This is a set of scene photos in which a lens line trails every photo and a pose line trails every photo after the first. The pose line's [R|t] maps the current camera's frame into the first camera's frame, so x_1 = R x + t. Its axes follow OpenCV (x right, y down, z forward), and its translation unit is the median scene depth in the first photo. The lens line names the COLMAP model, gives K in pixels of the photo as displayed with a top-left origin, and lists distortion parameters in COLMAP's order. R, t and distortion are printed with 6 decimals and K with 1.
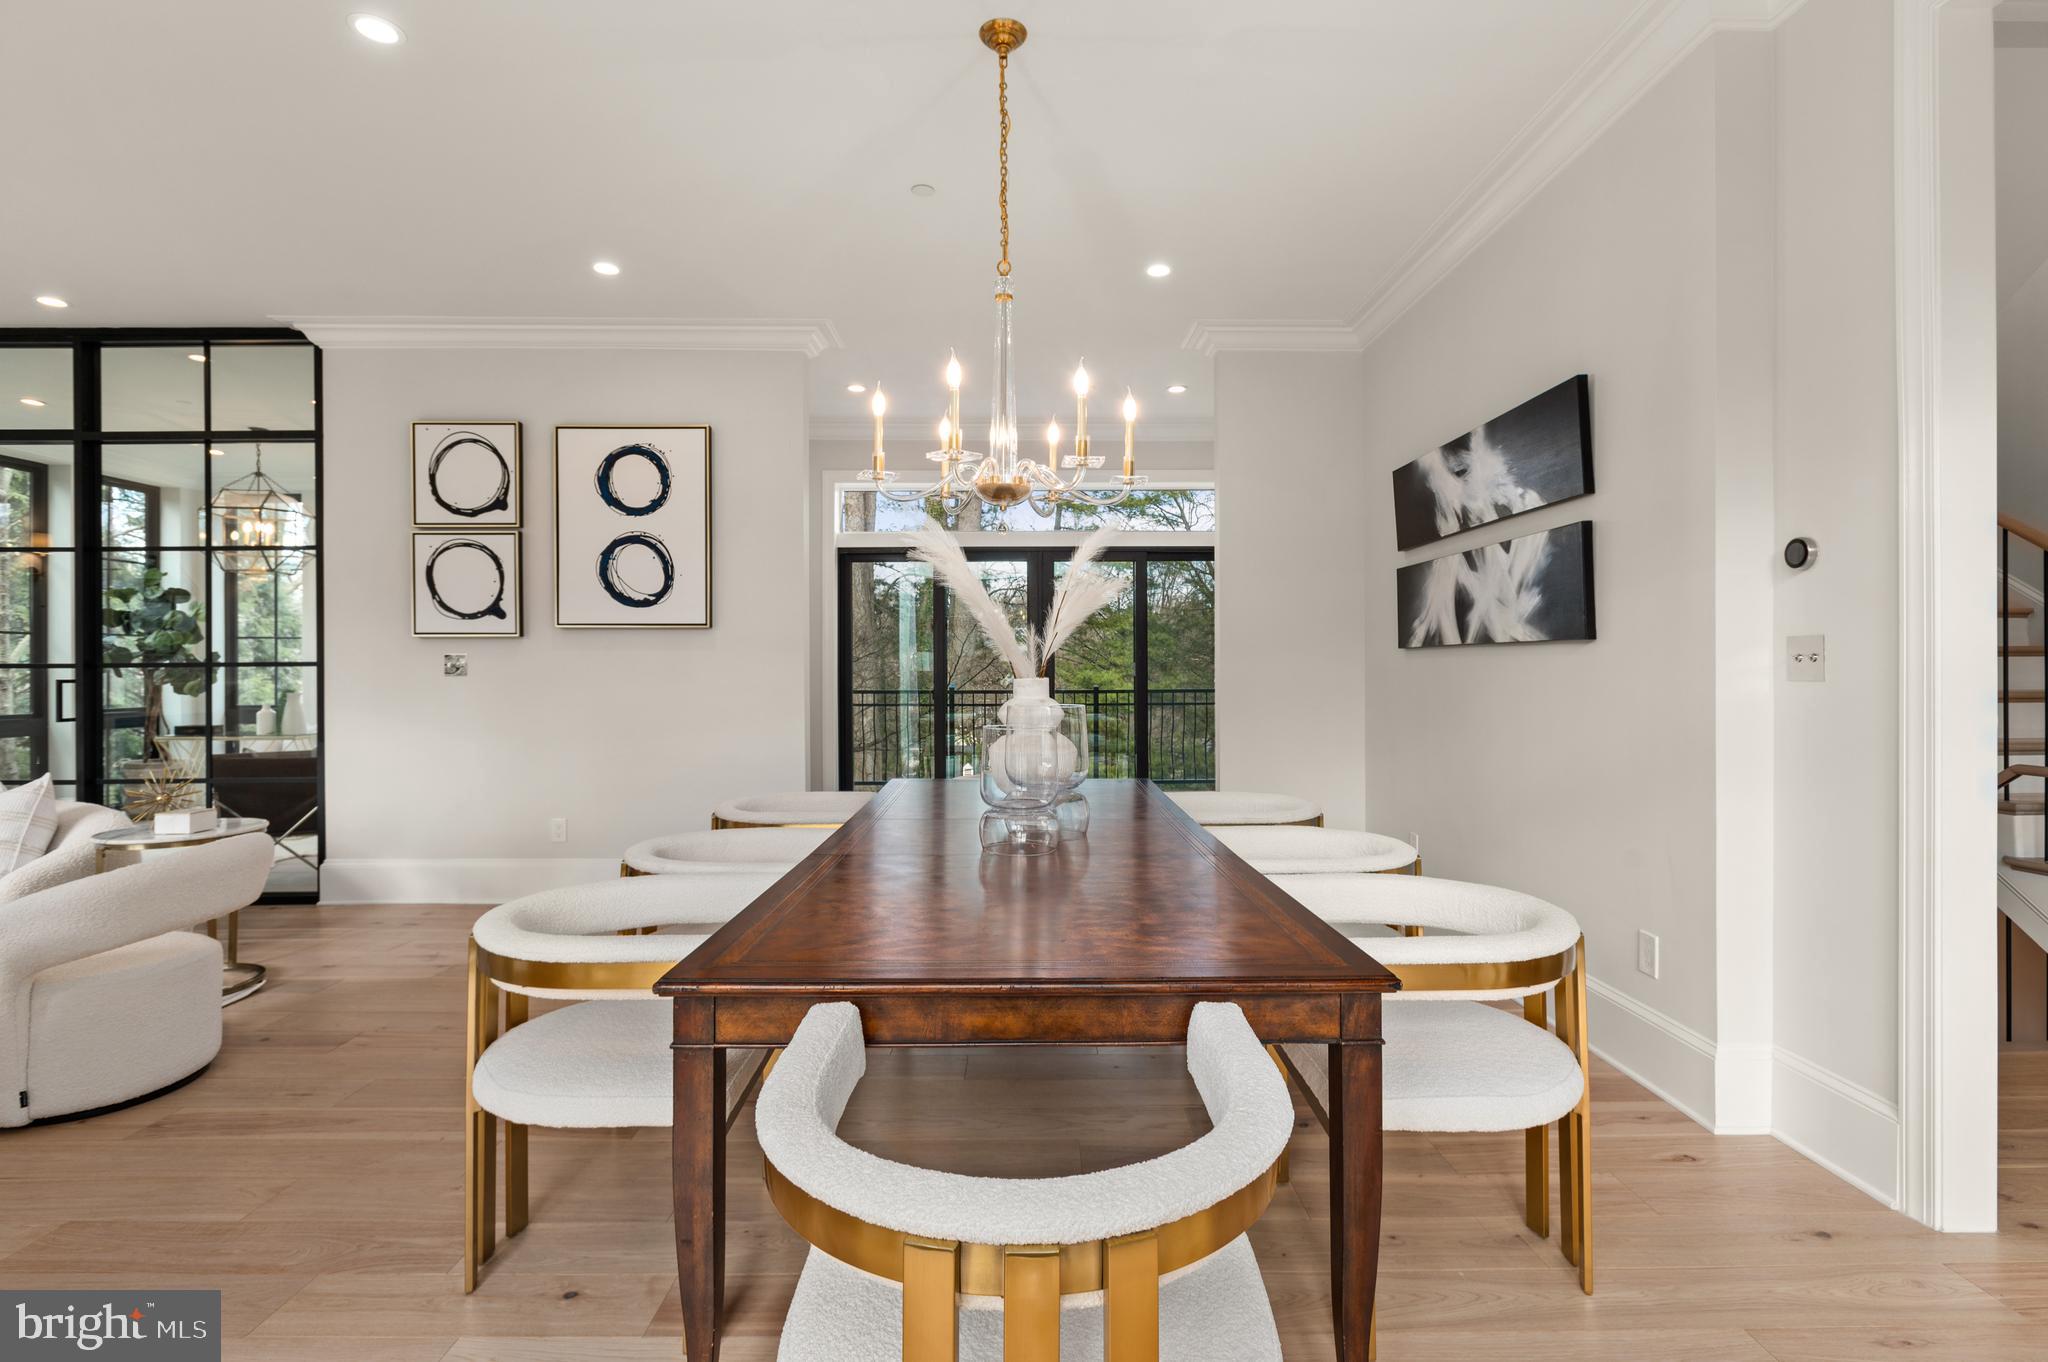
lens RADIAL K [[993.9, 0, 1019.9], [0, 993.9, 673.7], [0, 0, 1]] dist [-0.004649, 0.001321]
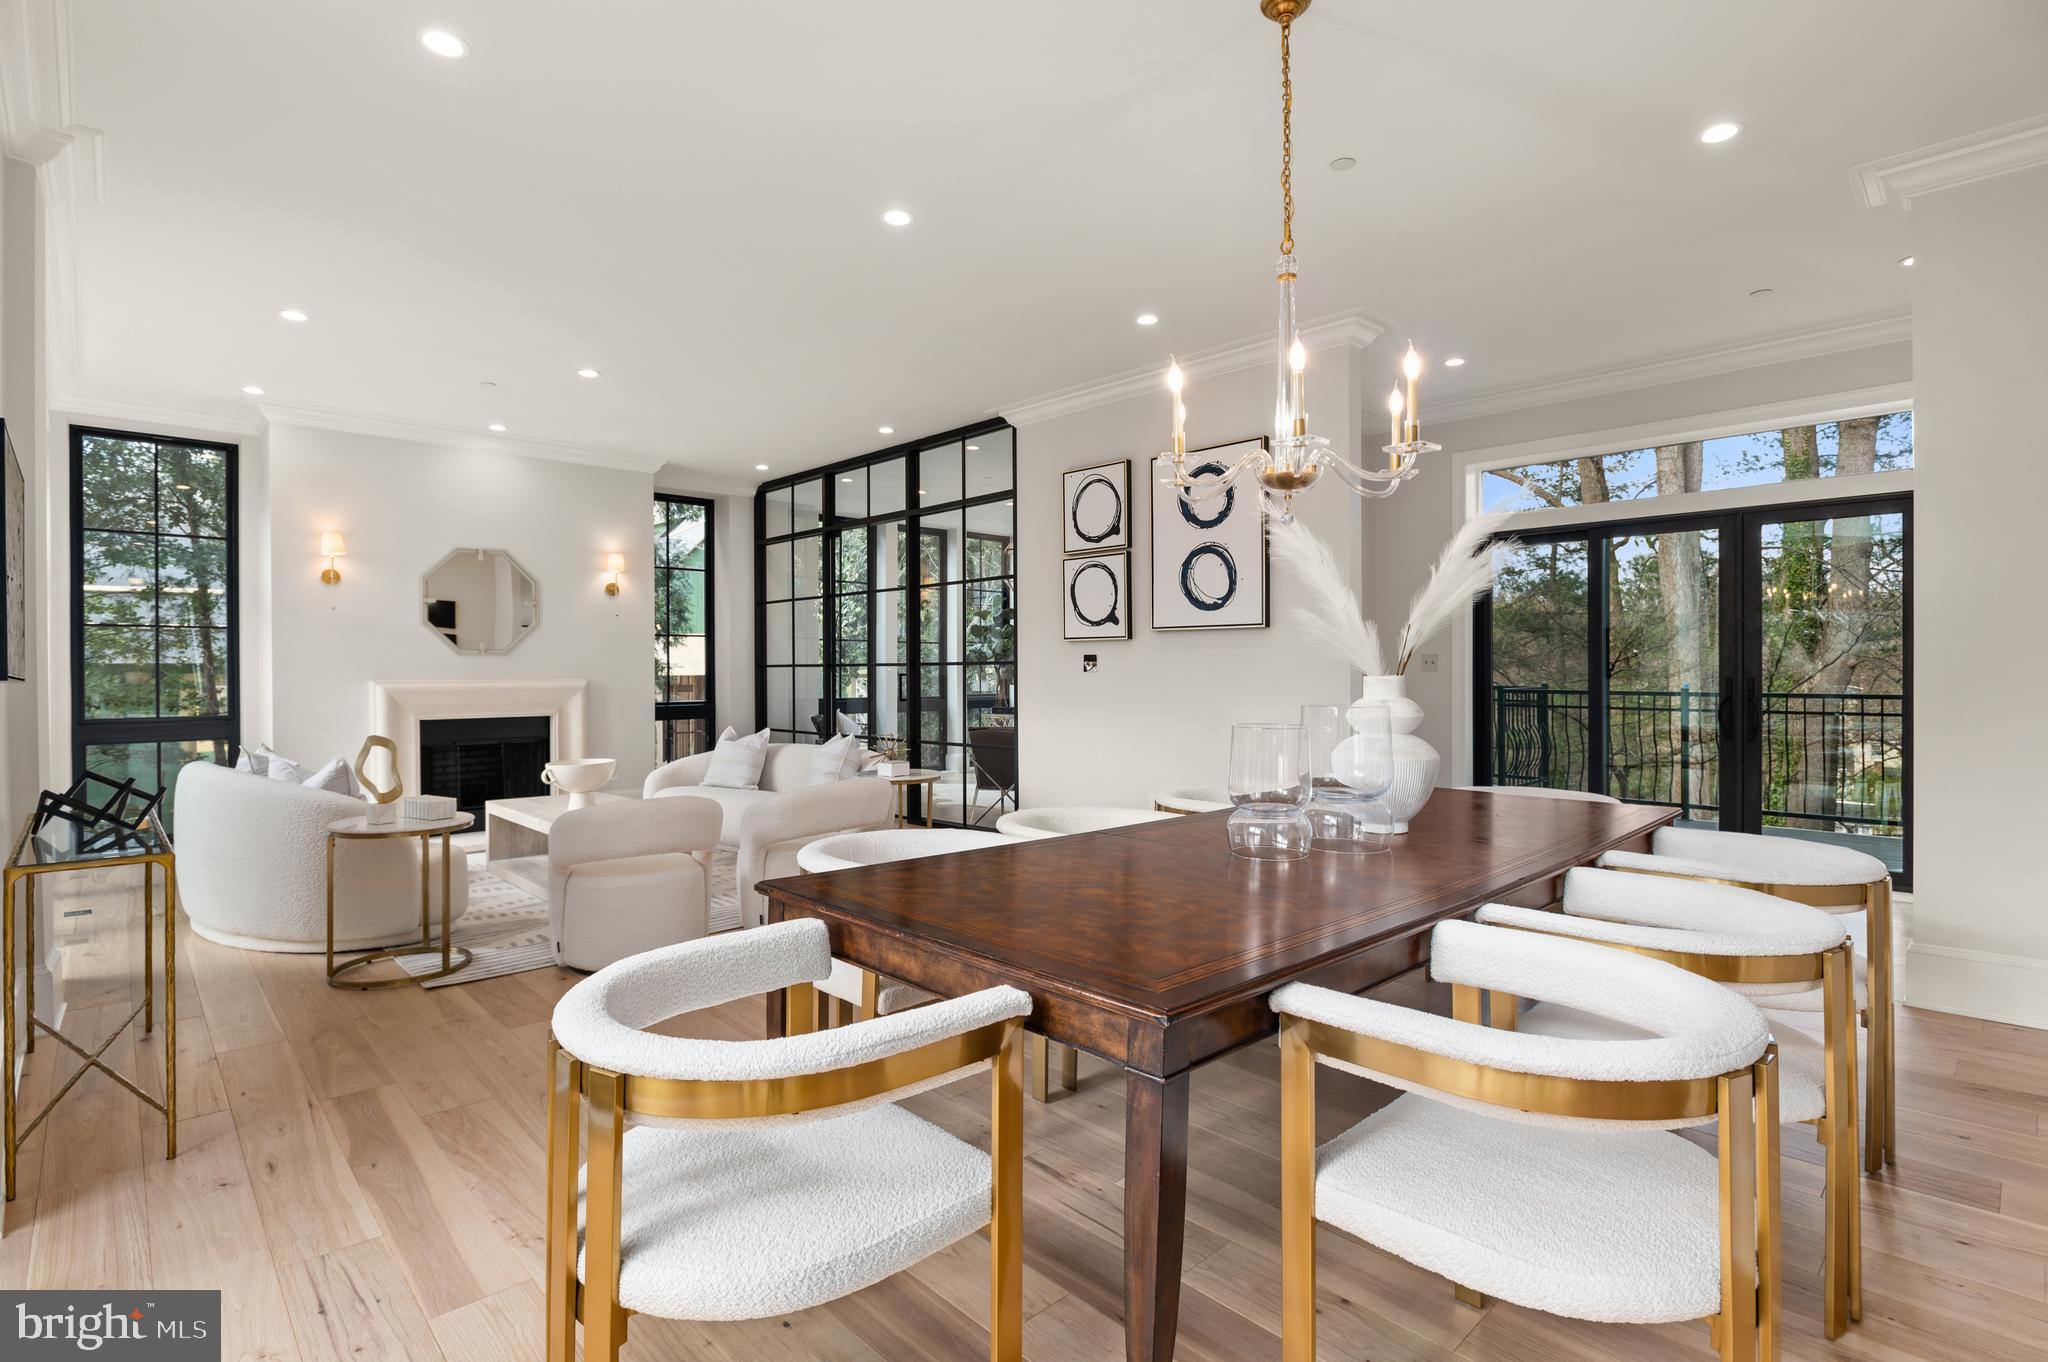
lens RADIAL K [[993.9, 0, 1018.1], [0, 993.9, 670.7], [0, 0, 1]] dist [-0.004649, 0.001321]
pose [[0.674804, 0.002842, -0.737991, 0.292867], [-0.003037, 0.999995, 0.001073, 0.000103], [0.737991, 0.001517, 0.674809, 0.093185]]
